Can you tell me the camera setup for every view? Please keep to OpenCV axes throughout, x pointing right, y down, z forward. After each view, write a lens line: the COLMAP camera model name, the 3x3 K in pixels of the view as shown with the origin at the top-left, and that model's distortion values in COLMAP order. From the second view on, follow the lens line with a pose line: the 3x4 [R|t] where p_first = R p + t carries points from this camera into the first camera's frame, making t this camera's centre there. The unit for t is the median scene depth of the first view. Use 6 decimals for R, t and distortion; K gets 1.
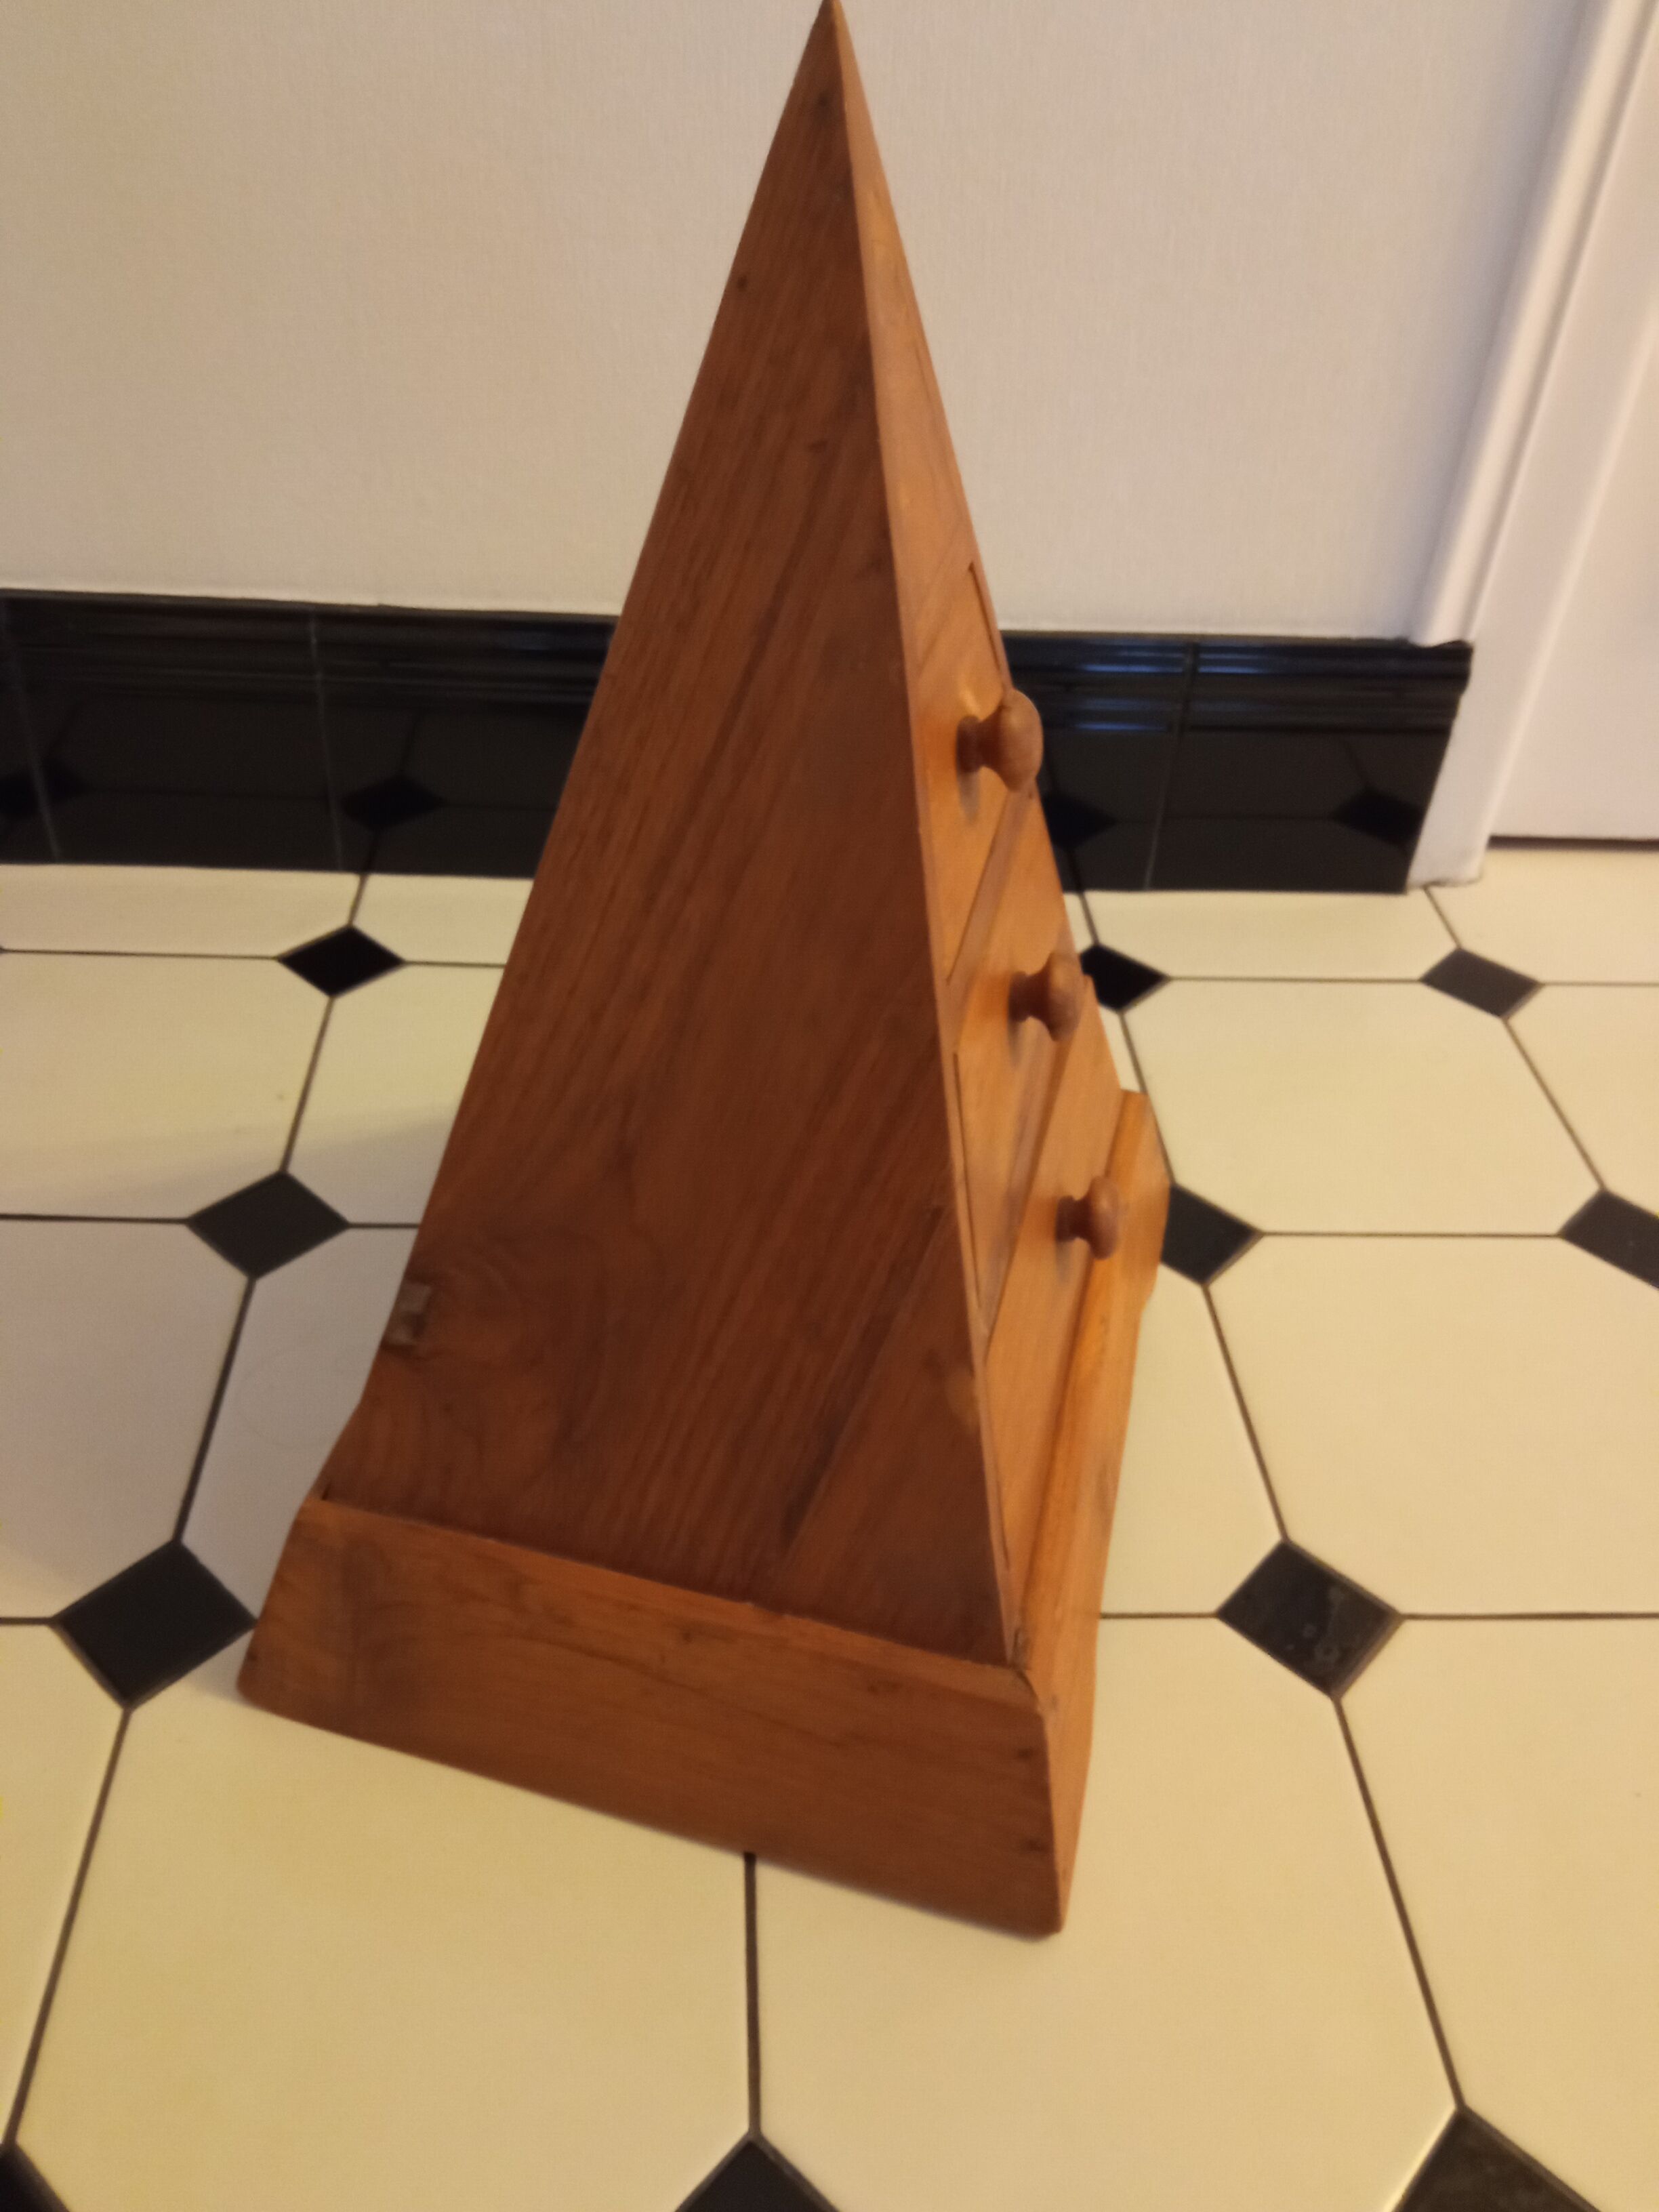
lens RADIAL K [[1861.4, 0, 829.5], [0, 1861.4, 1106.0], [0, 0, 1]] dist [0.115907, -0.213212]
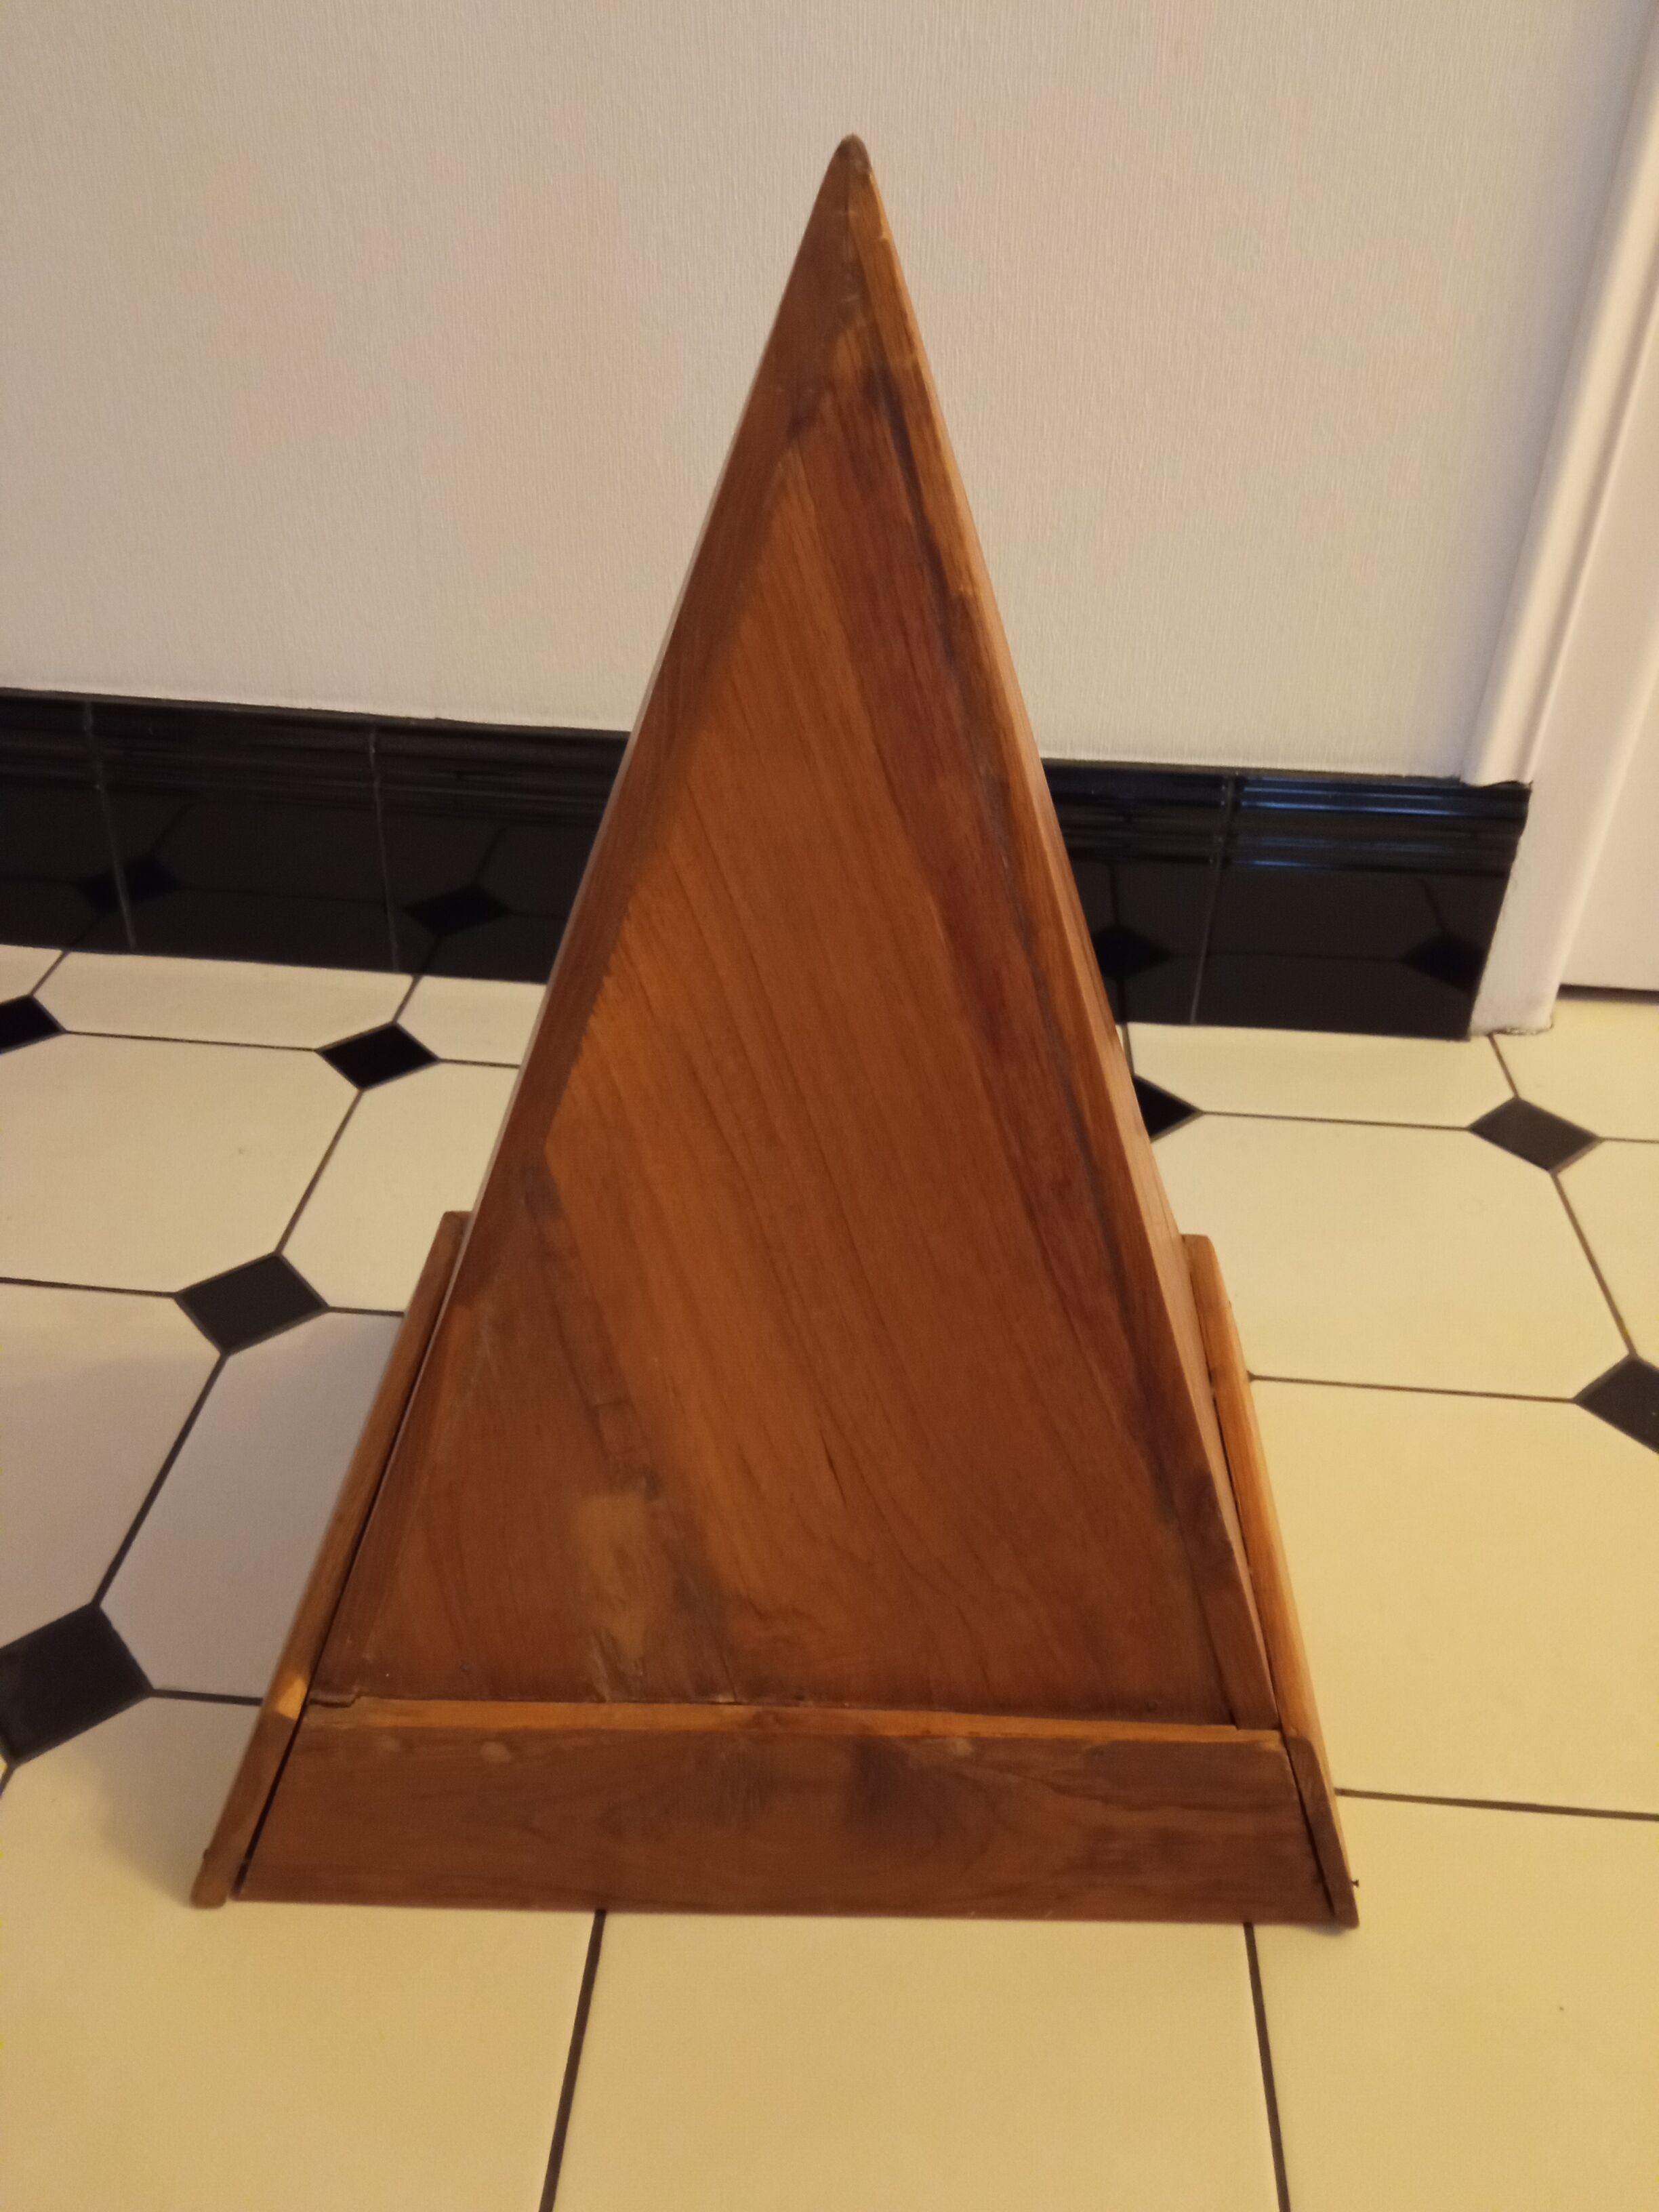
lens RADIAL K [[1861.4, 0, 829.5], [0, 1861.4, 1106.0], [0, 0, 1]] dist [0.115907, -0.213212]
pose [[0.991962, 0.048300, -0.116956, 0.109065], [-0.056883, 0.995839, -0.071195, 0.009168], [0.113031, 0.077275, 0.990582, 0.011160]]
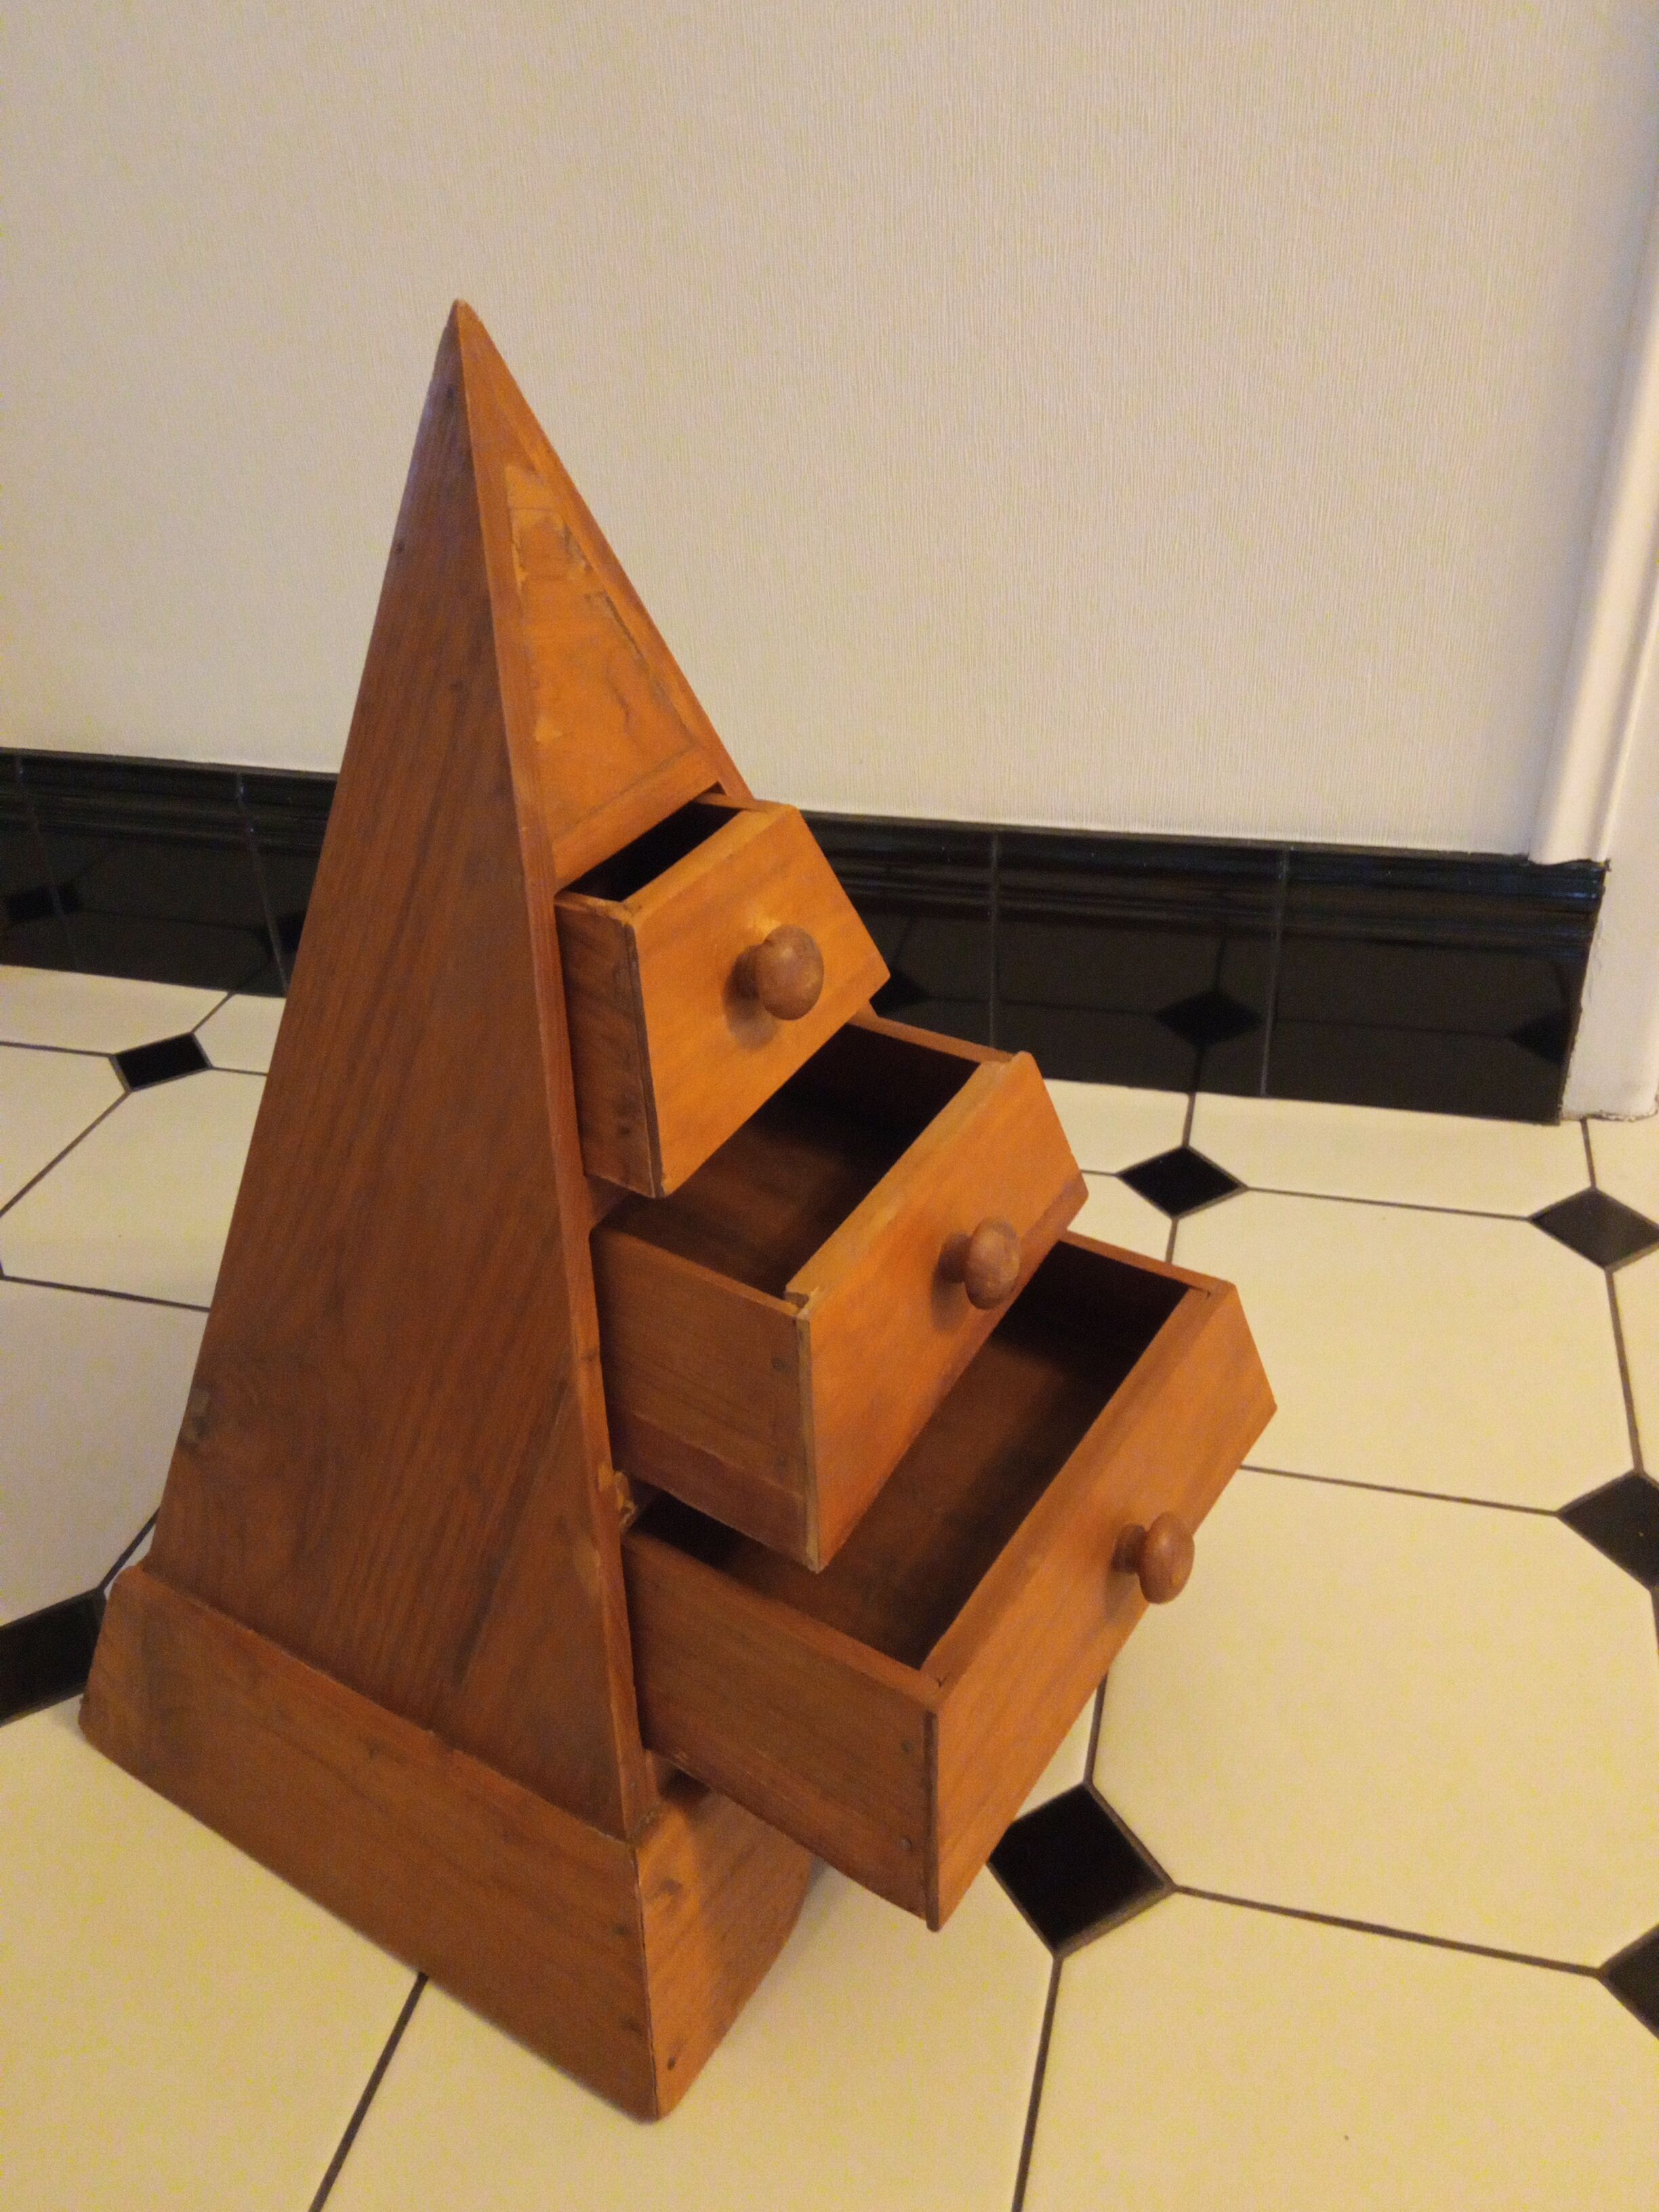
lens RADIAL K [[1861.4, 0, 829.5], [0, 1861.4, 1106.0], [0, 0, 1]] dist [0.115907, -0.213212]
pose [[0.946324, 0.084925, -0.311864, 0.290226], [-0.109735, 0.991972, -0.062851, -0.027484], [0.304023, 0.093700, 0.948046, 0.012696]]
